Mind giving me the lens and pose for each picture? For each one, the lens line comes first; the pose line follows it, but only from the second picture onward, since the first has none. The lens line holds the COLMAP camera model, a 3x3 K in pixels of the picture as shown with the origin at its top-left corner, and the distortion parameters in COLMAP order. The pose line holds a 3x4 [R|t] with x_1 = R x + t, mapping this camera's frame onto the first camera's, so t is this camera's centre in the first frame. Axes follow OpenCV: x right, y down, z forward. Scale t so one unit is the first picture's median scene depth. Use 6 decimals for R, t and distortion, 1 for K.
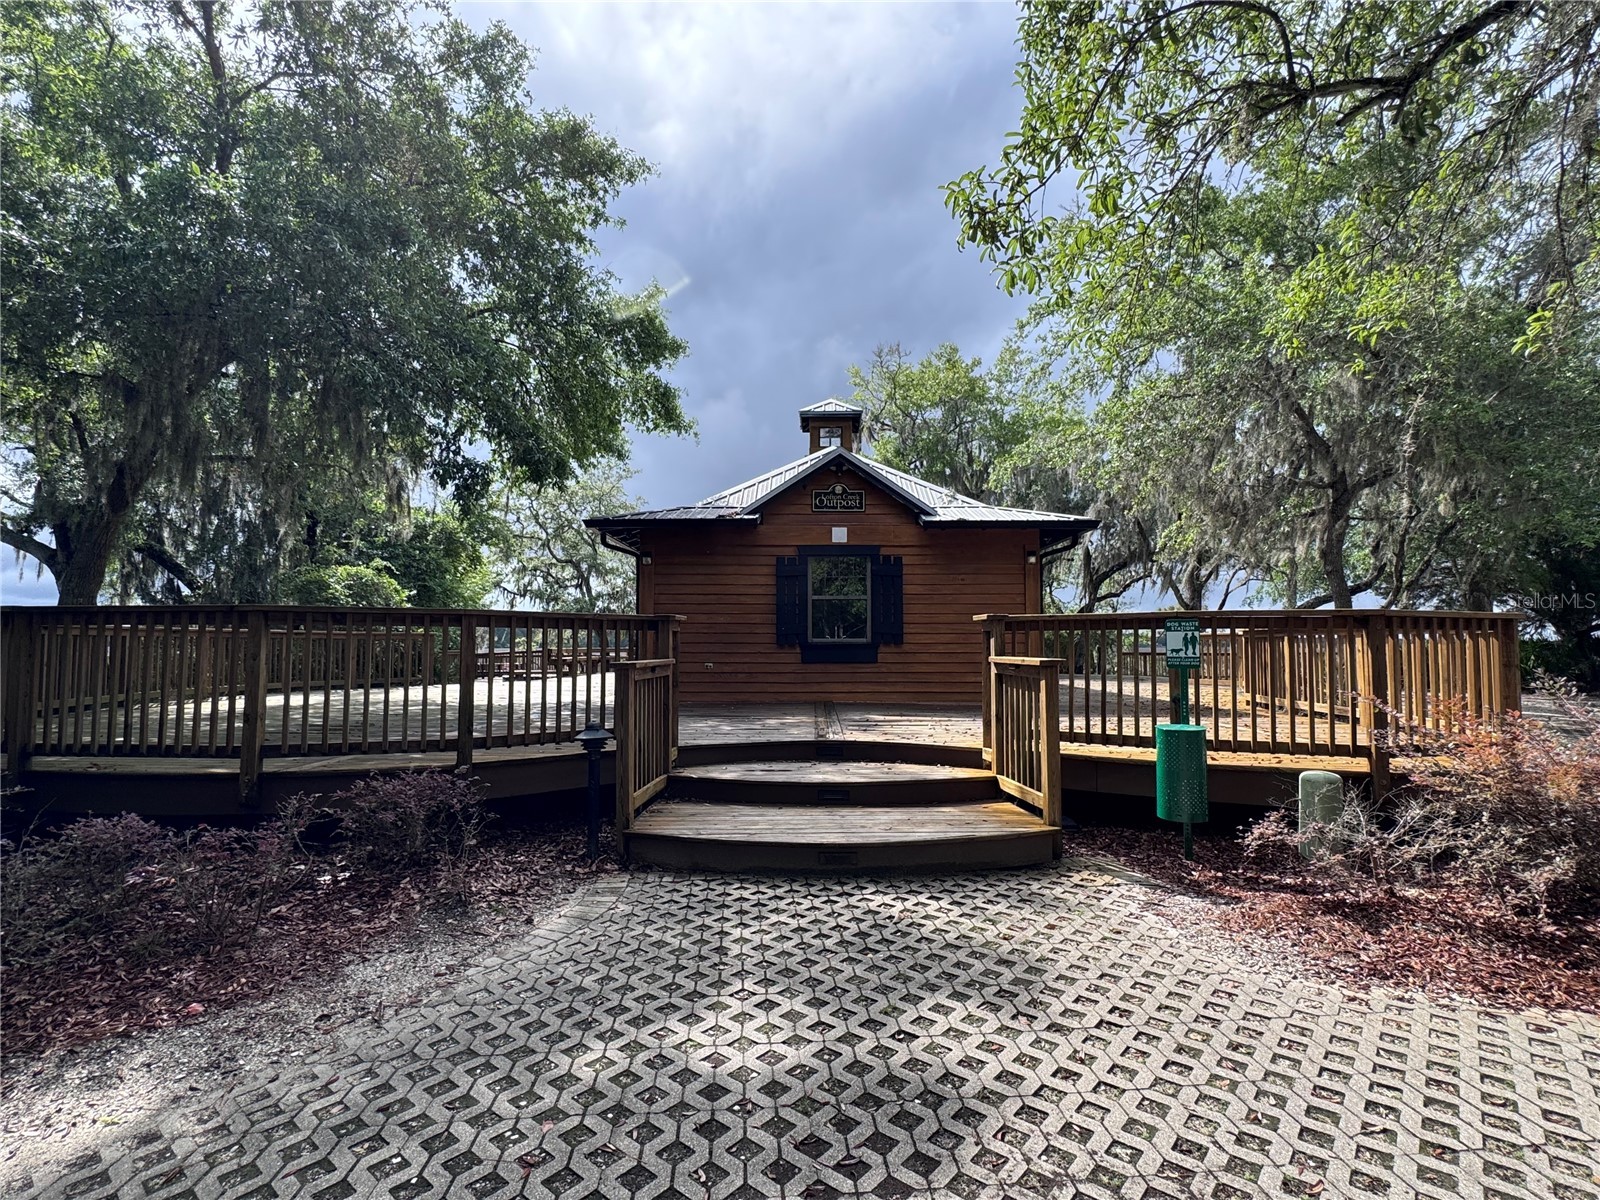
lens RADIAL K [[770.2, 0, 800.0], [0, 770.2, 600.0], [0, 0, 1]] dist [-0.002197, -0.000338]
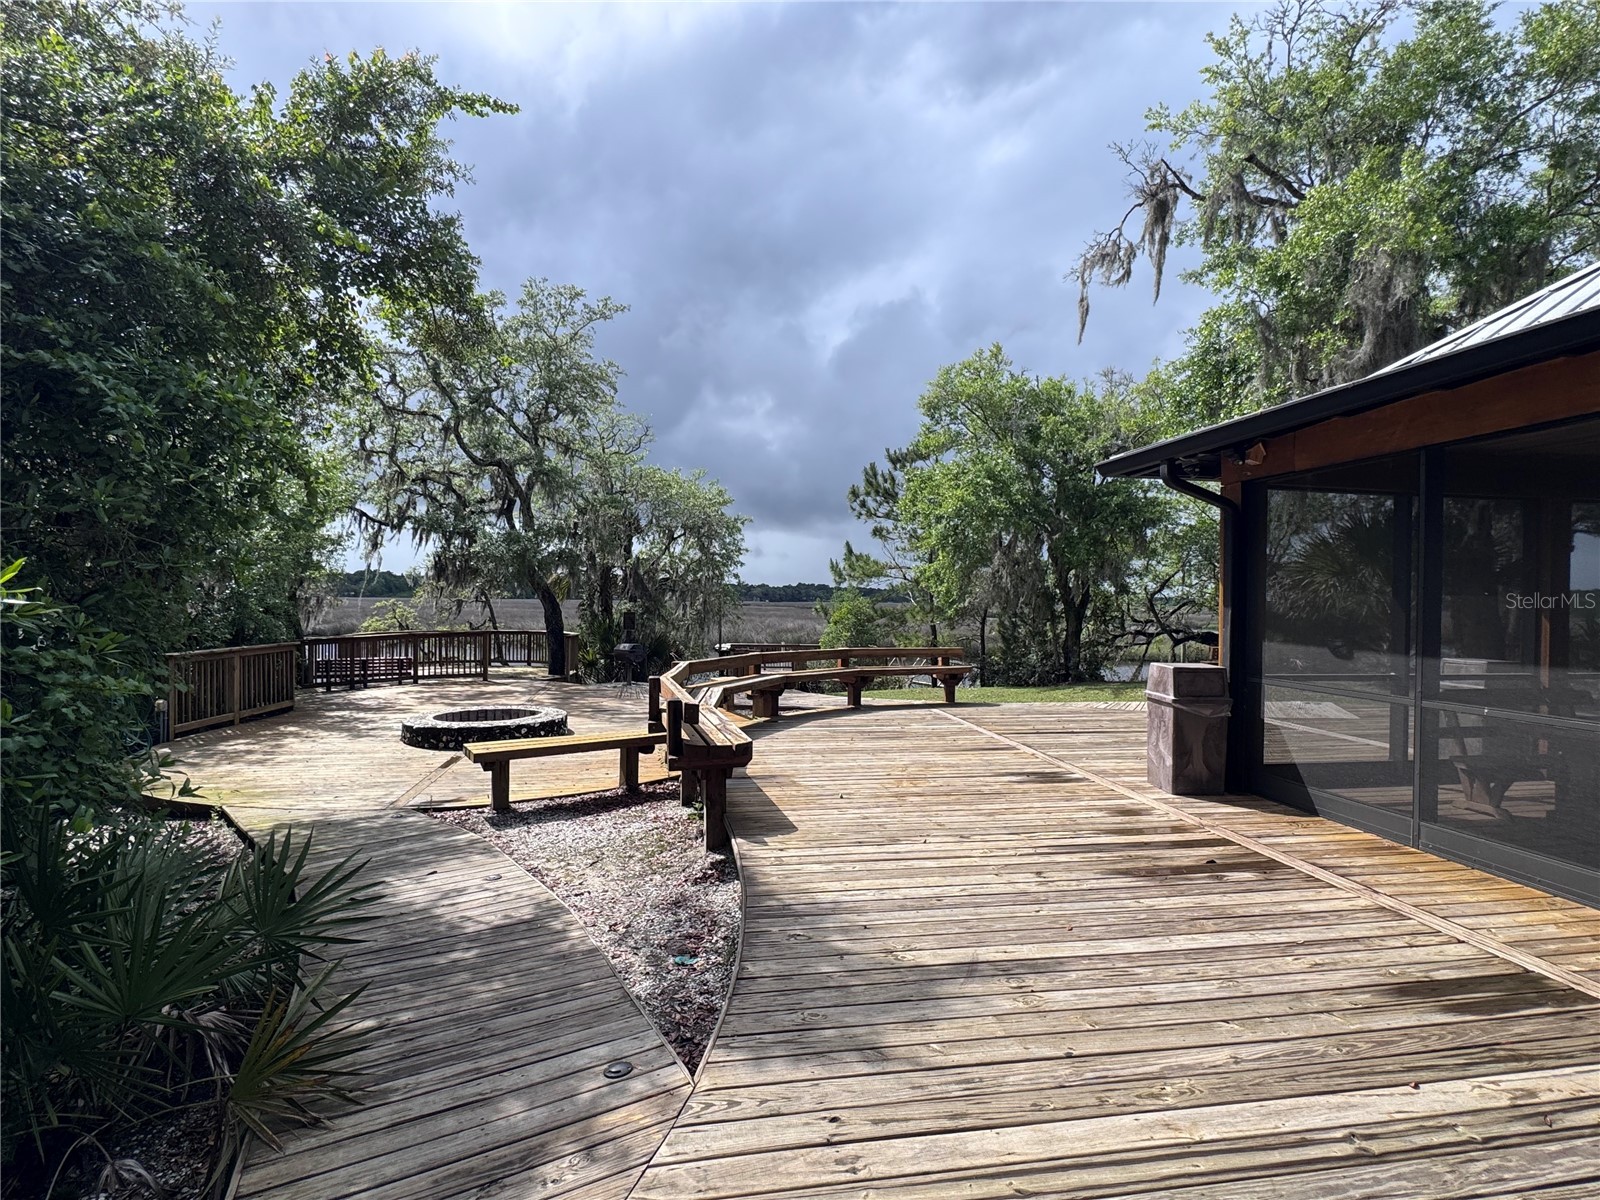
lens RADIAL K [[770.2, 0, 800.0], [0, 770.2, 600.0], [0, 0, 1]] dist [-0.002197, -0.000338]
pose [[0.981846, 0.004652, 0.189622, -0.179030], [-0.015908, 0.998197, 0.057882, 0.011194], [-0.189011, -0.059848, 0.980150, 0.391429]]
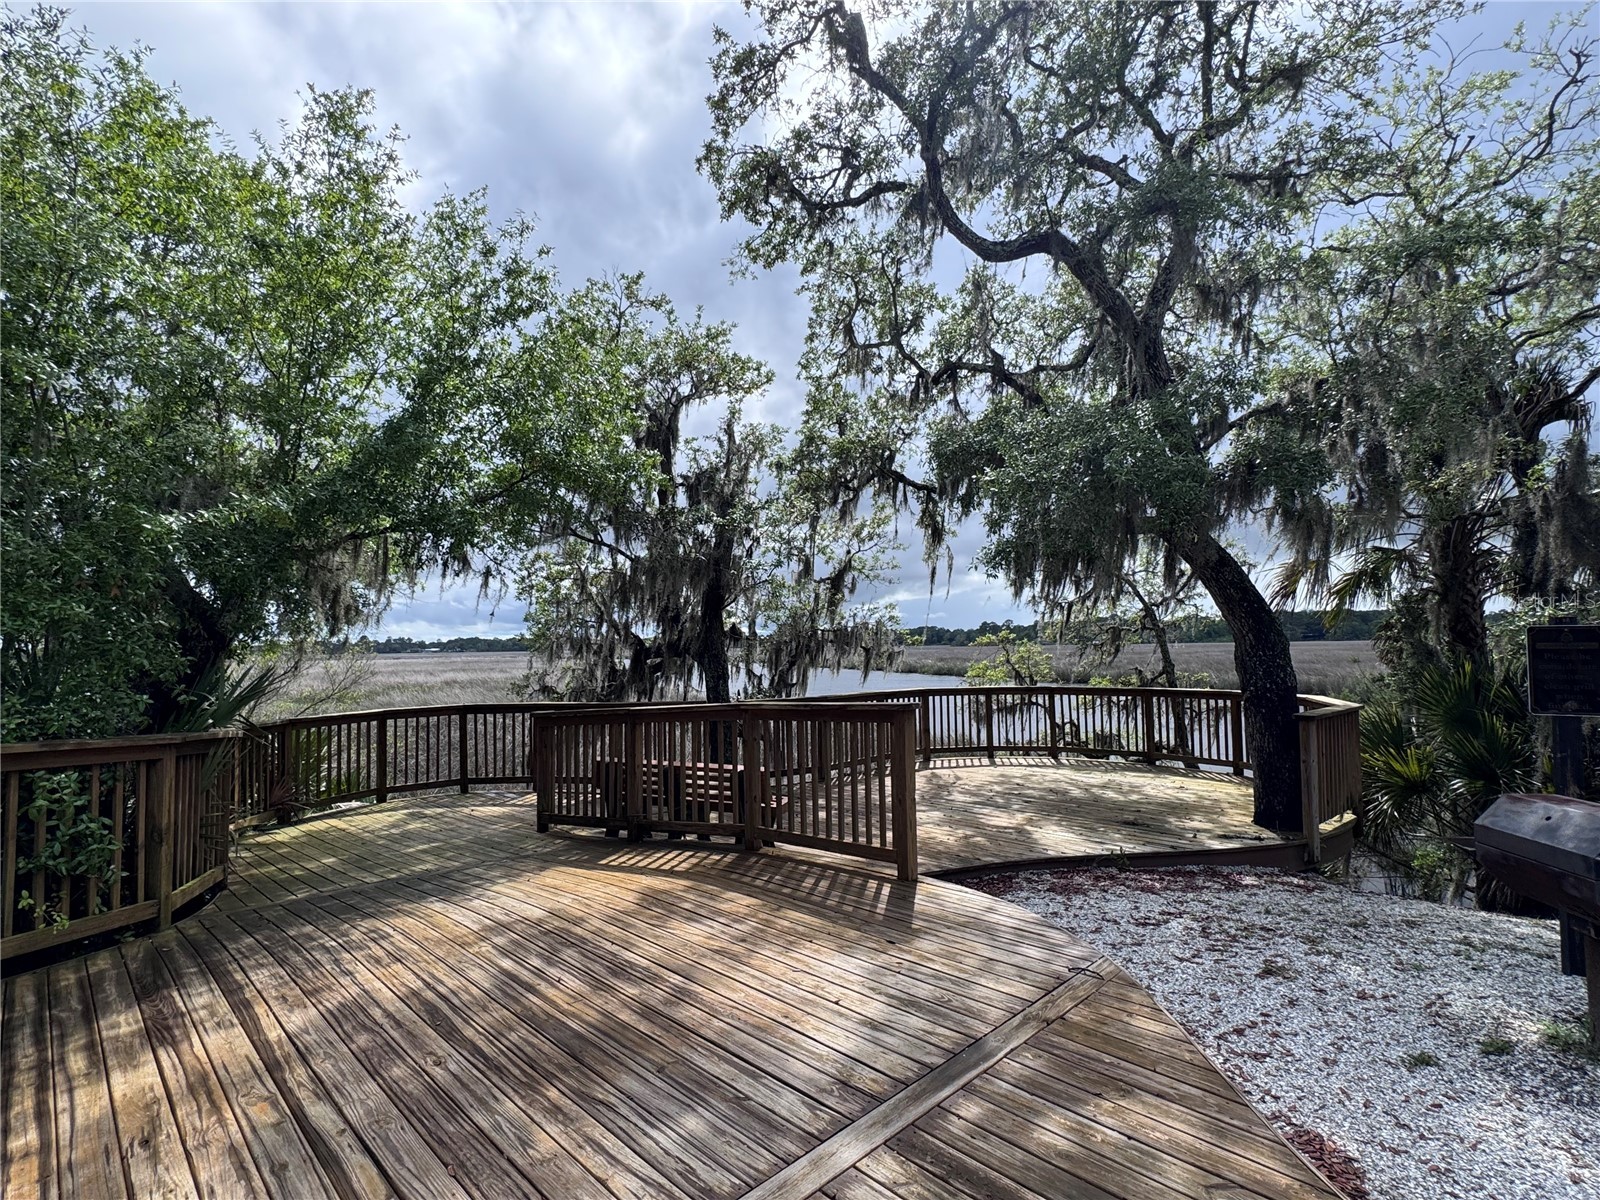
lens RADIAL K [[770.2, 0, 800.0], [0, 770.2, 600.0], [0, 0, 1]] dist [-0.002197, -0.000338]
pose [[0.708560, -0.068809, -0.702288, -0.195252], [0.062259, 0.997449, -0.034913, 0.045562], [0.702899, -0.018986, 0.711037, 0.756608]]
